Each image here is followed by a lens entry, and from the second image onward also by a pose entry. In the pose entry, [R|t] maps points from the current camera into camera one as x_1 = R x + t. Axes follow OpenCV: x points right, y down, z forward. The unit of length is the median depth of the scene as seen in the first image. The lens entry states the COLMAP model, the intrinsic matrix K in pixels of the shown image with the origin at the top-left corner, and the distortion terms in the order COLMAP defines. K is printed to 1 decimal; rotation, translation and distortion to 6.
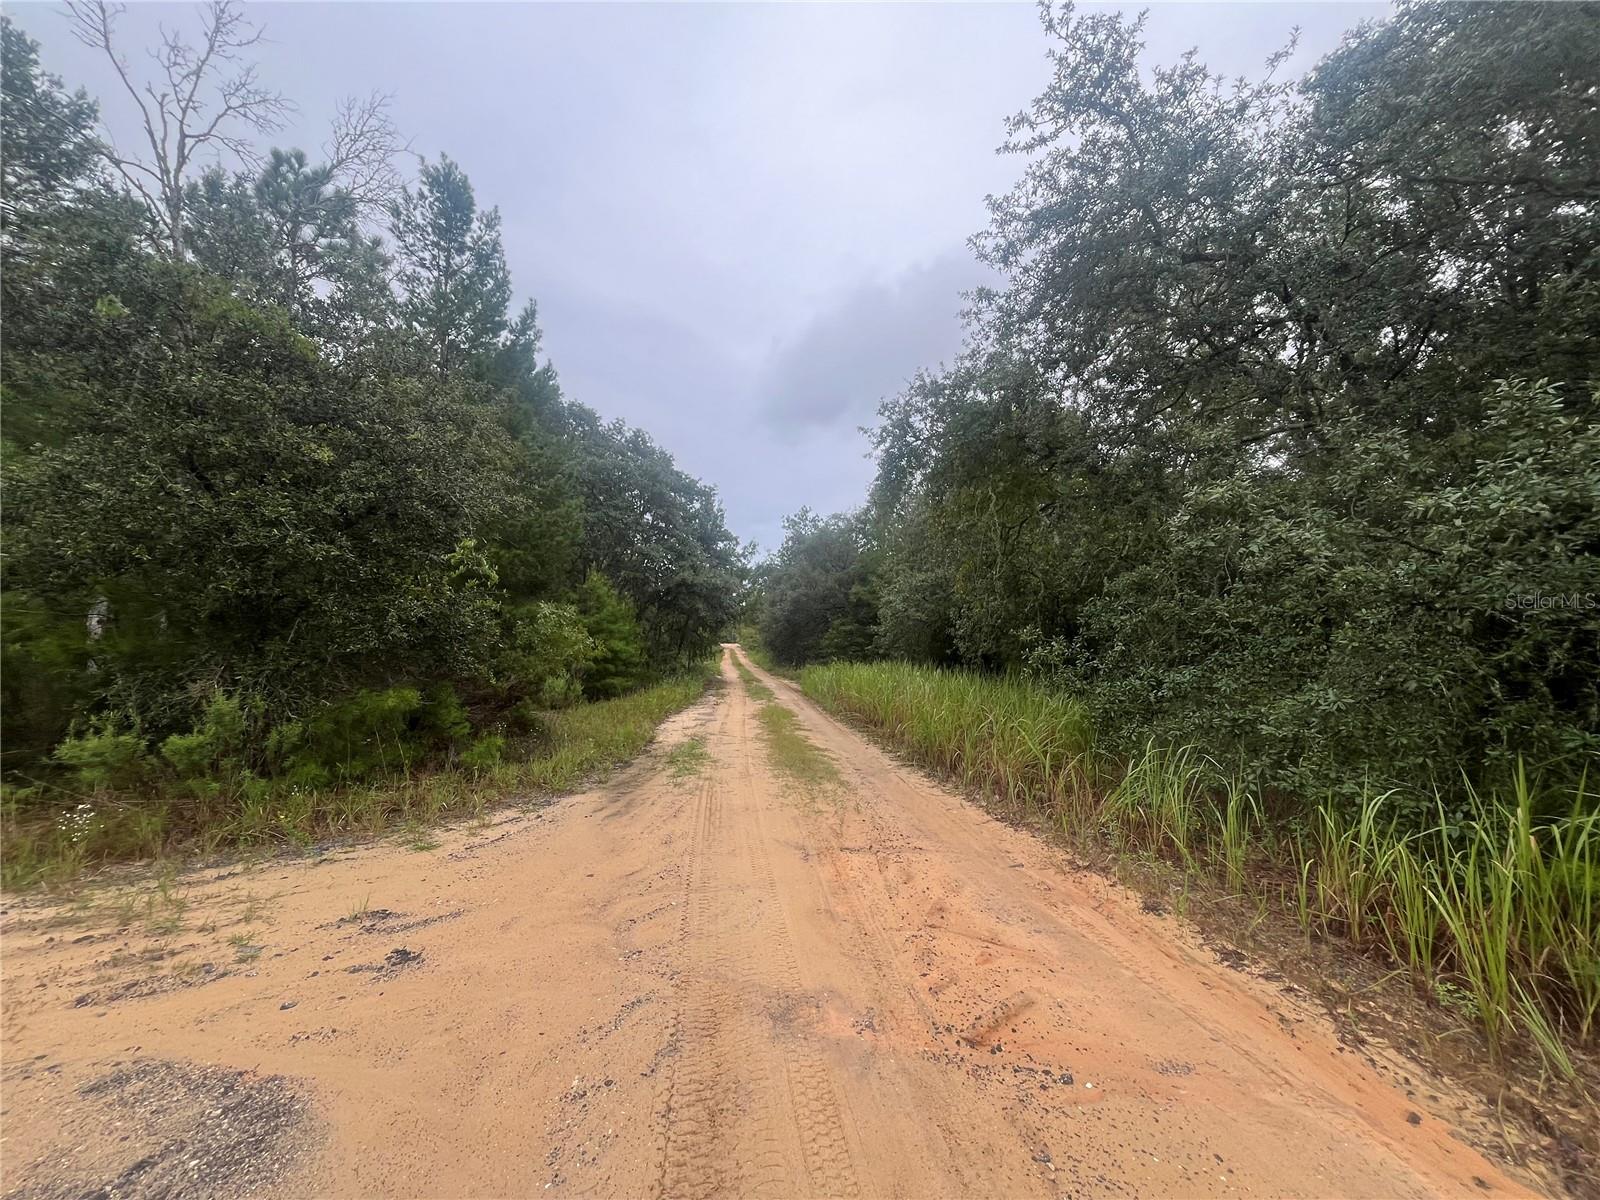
lens RADIAL K [[641.4, 0, 797.4], [0, 641.4, 594.5], [0, 0, 1]] dist [-0.003380, 0.000075]
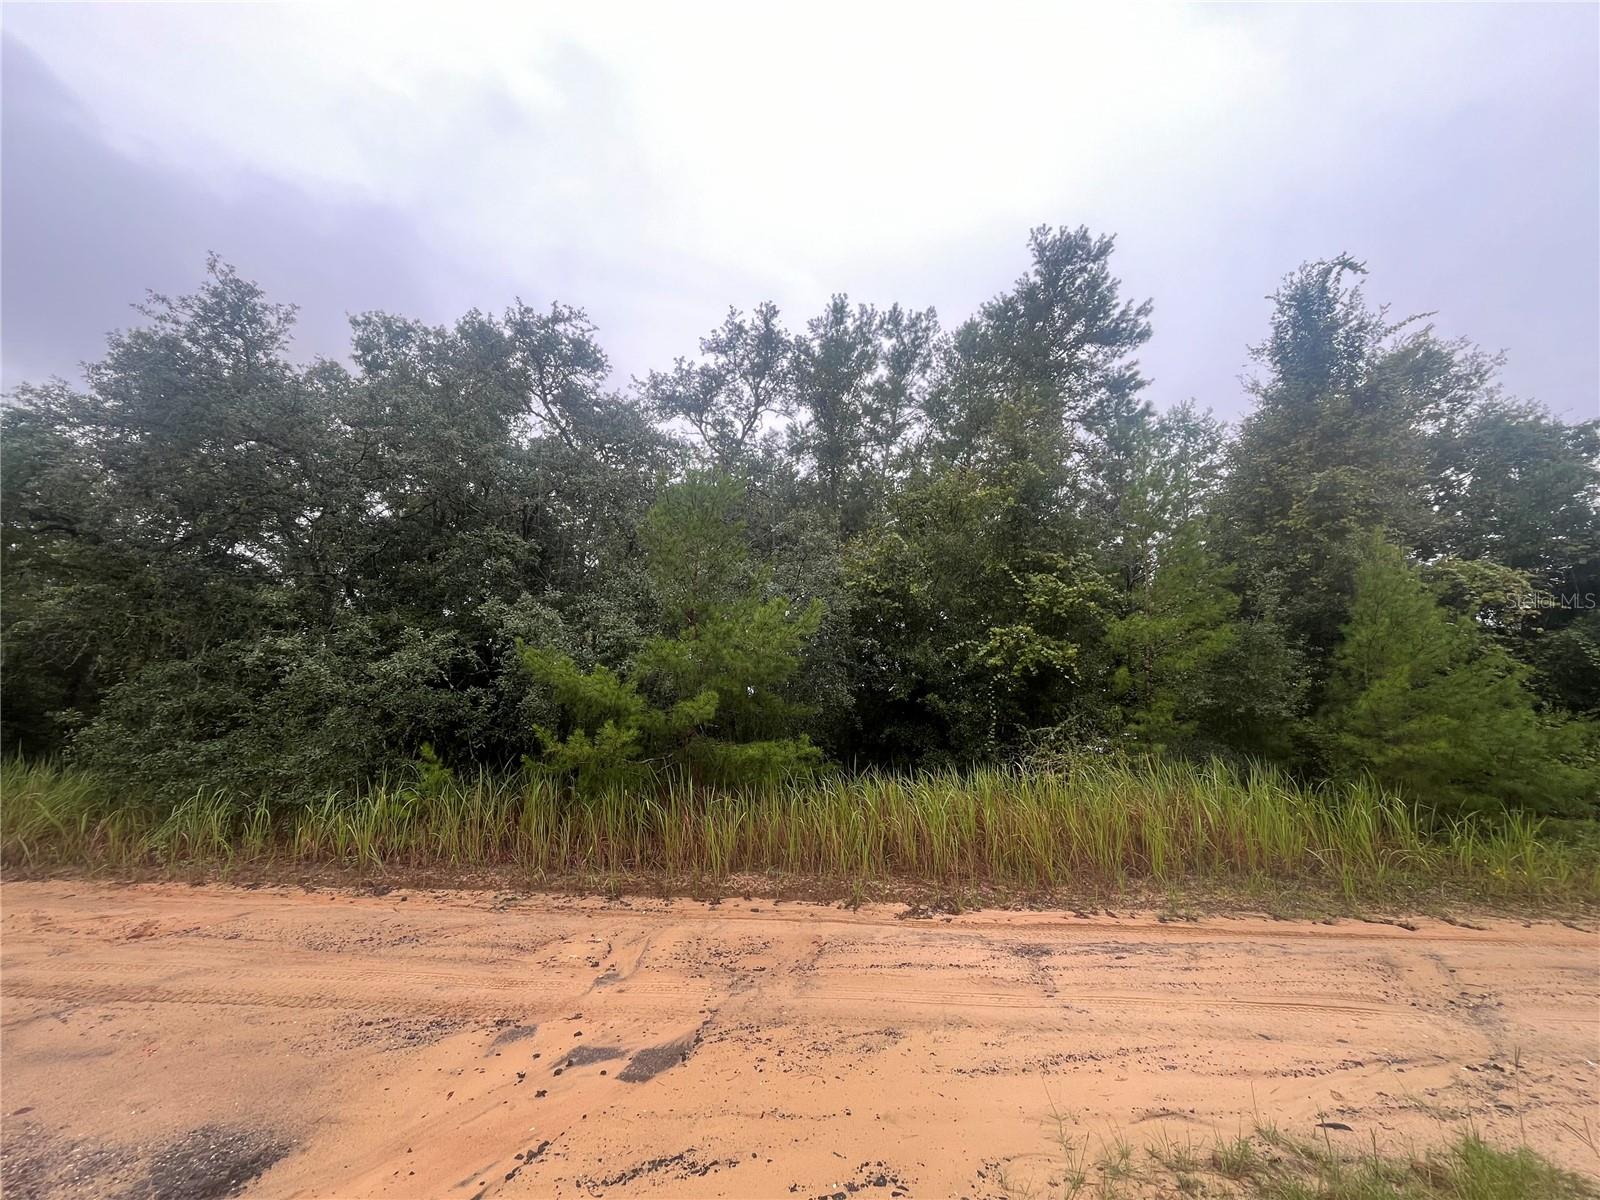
lens RADIAL K [[641.4, 0, 796.0], [0, 641.4, 599.6], [0, 0, 1]] dist [-0.003380, 0.000075]
pose [[0.185066, 0.174298, 0.967146, -0.874231], [-0.081254, 0.983490, -0.161696, -0.103977], [-0.979361, -0.048661, 0.196173, -0.806584]]
